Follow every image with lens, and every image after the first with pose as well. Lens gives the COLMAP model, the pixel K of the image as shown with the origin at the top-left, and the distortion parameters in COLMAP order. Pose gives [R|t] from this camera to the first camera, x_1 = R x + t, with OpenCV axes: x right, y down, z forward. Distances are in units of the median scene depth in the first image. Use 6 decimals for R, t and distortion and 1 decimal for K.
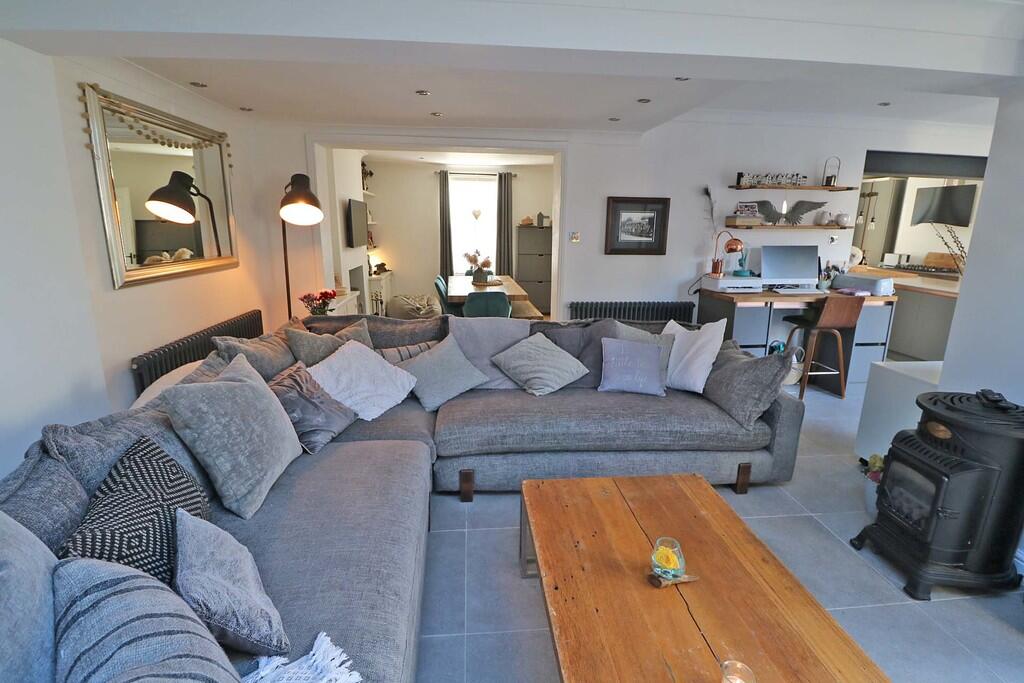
lens RADIAL K [[474.4, 0, 508.2], [0, 474.4, 330.8], [0, 0, 1]] dist [-0.001139, -0.011668]
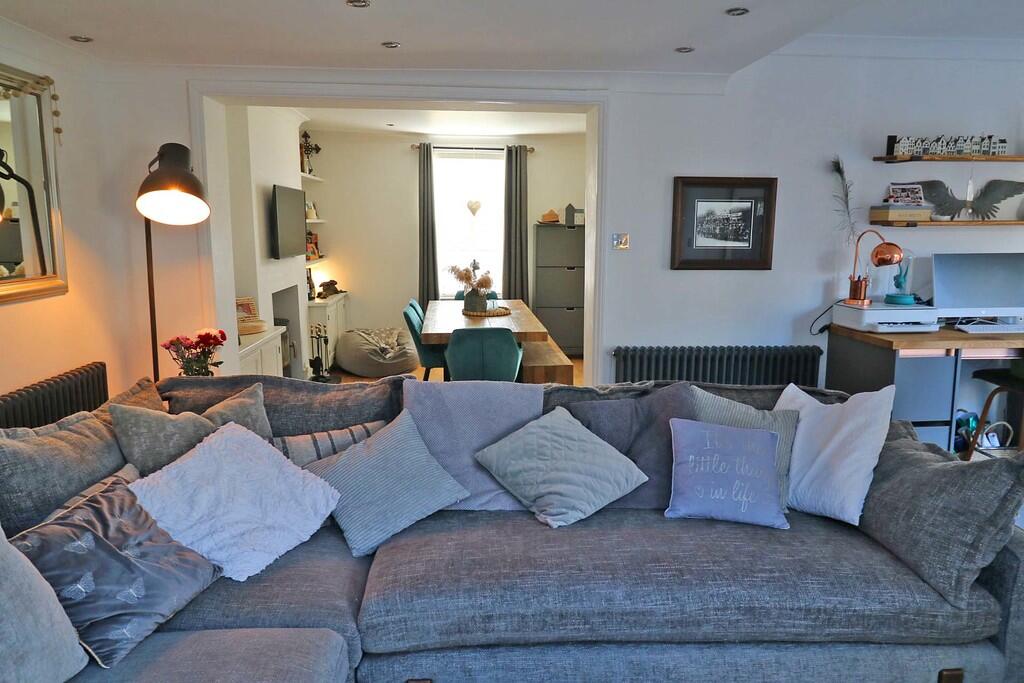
lens RADIAL K [[676.3, 0, 508.0], [0, 676.3, 322.2], [0, 0, 1]] dist [0.004843, -0.001568]
pose [[0.999498, -0.001342, -0.031657, 0.022604], [-0.001002, 0.997264, -0.073919, -0.030407], [0.031670, 0.073914, 0.996762, 0.136934]]
